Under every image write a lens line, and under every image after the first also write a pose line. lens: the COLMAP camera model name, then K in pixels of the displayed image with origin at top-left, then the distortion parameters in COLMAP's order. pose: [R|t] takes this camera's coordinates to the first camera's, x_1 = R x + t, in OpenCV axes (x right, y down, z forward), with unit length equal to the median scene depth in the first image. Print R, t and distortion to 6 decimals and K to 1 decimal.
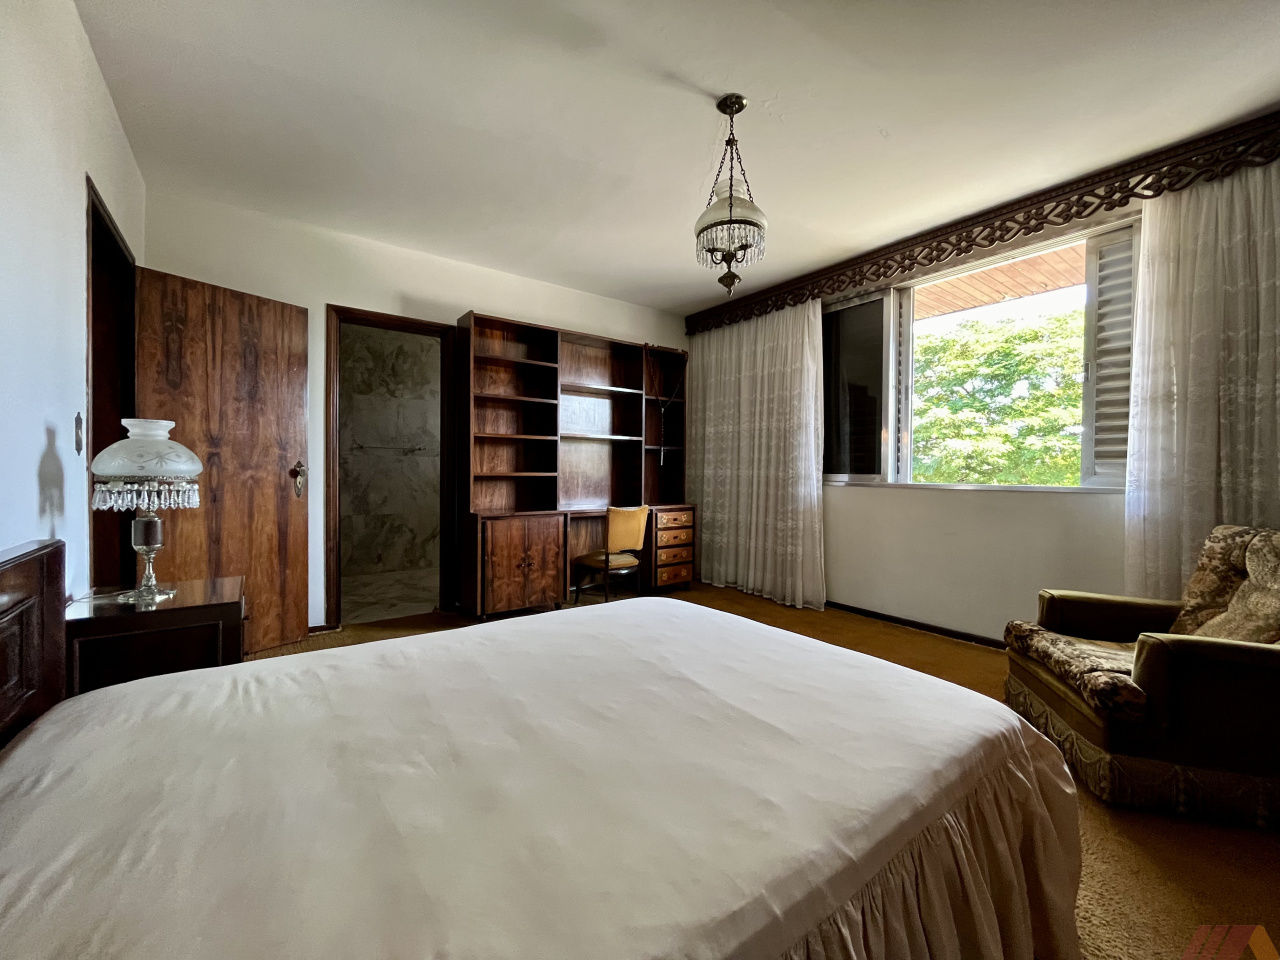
lens RADIAL K [[517.3, 0, 636.7], [0, 517.3, 478.5], [0, 0, 1]] dist [-0.001563, -0.000731]
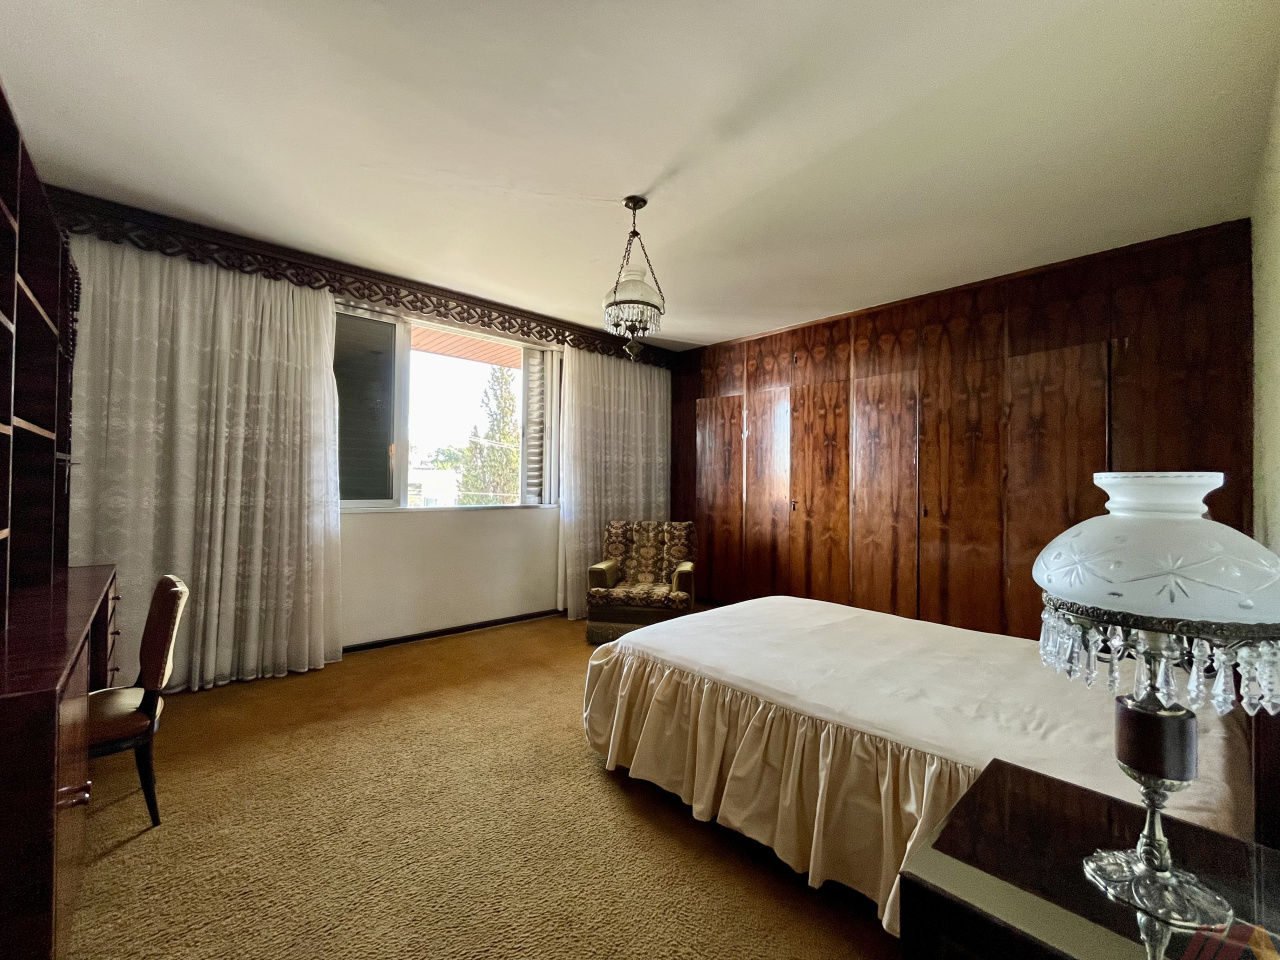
lens RADIAL K [[517.3, 0, 636.7], [0, 517.3, 478.5], [0, 0, 1]] dist [-0.001563, -0.000731]
pose [[-0.098443, 0.003752, 0.995136, -0.626822], [0.001467, 0.999992, -0.003625, -0.048818], [-0.995142, 0.001103, -0.098448, 0.692128]]
